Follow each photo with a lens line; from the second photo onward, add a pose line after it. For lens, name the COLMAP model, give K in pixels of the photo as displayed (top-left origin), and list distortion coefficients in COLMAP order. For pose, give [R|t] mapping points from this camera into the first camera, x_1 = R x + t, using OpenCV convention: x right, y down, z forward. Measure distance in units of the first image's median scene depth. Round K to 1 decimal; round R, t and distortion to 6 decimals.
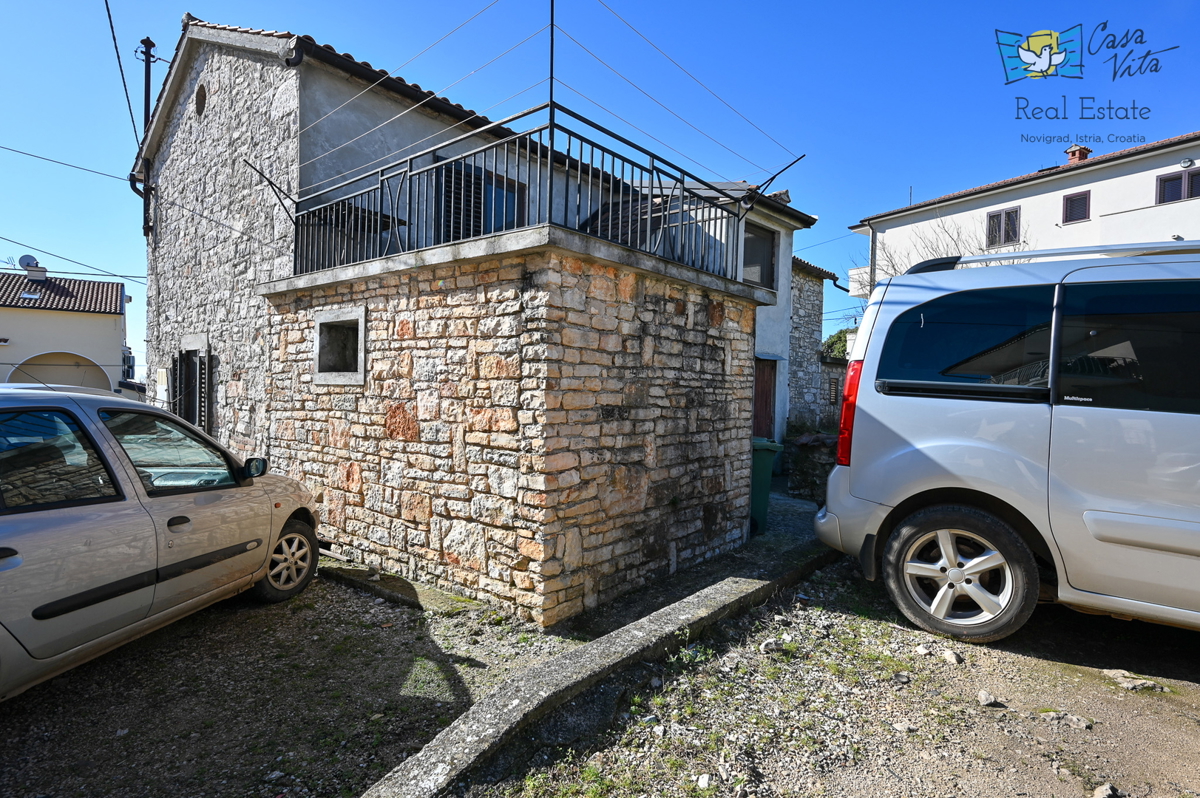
lens RADIAL K [[610.1, 0, 601.1], [0, 610.1, 400.1], [0, 0, 1]] dist [-0.020047, -0.000207]
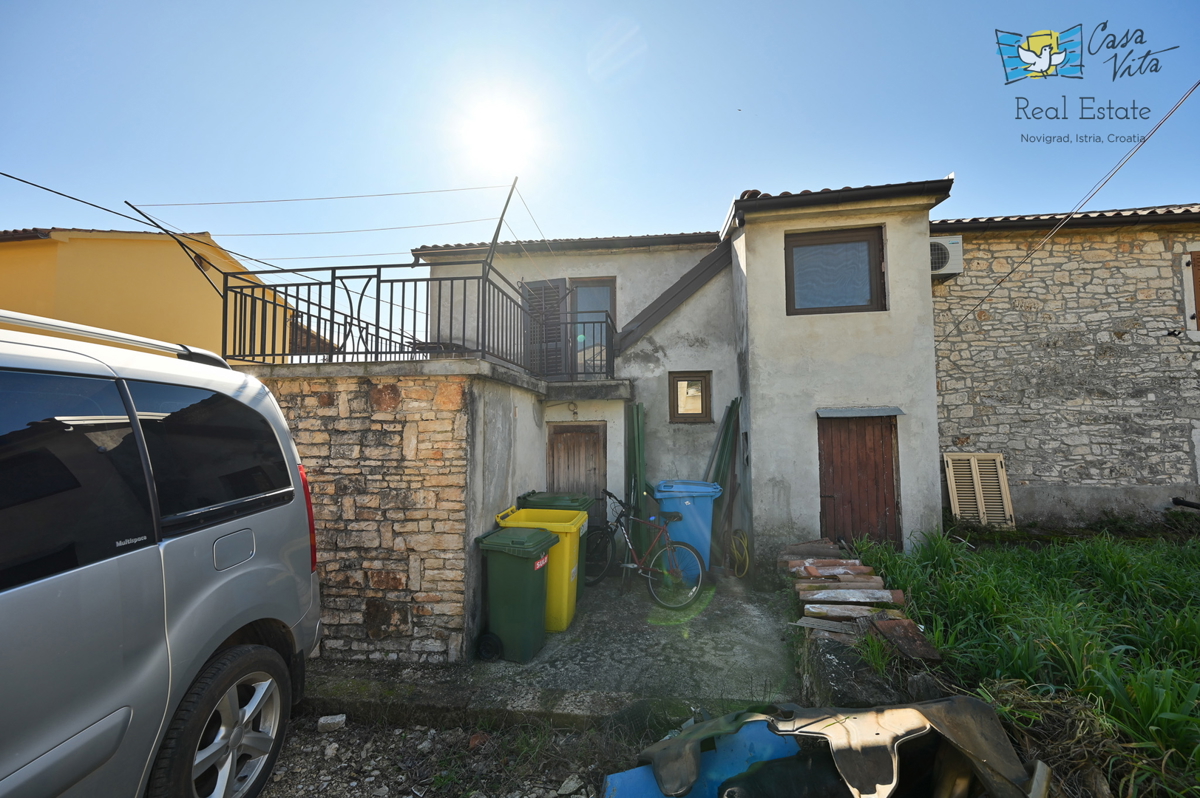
lens RADIAL K [[469.8, 0, 600.2], [0, 469.8, 399.5], [0, 0, 1]] dist [-0.004456, 0.000536]
pose [[0.563556, -0.082475, -0.821950, 1.016666], [0.003515, 0.995234, -0.097452, -0.066010], [0.826070, 0.052030, 0.561160, 0.885443]]
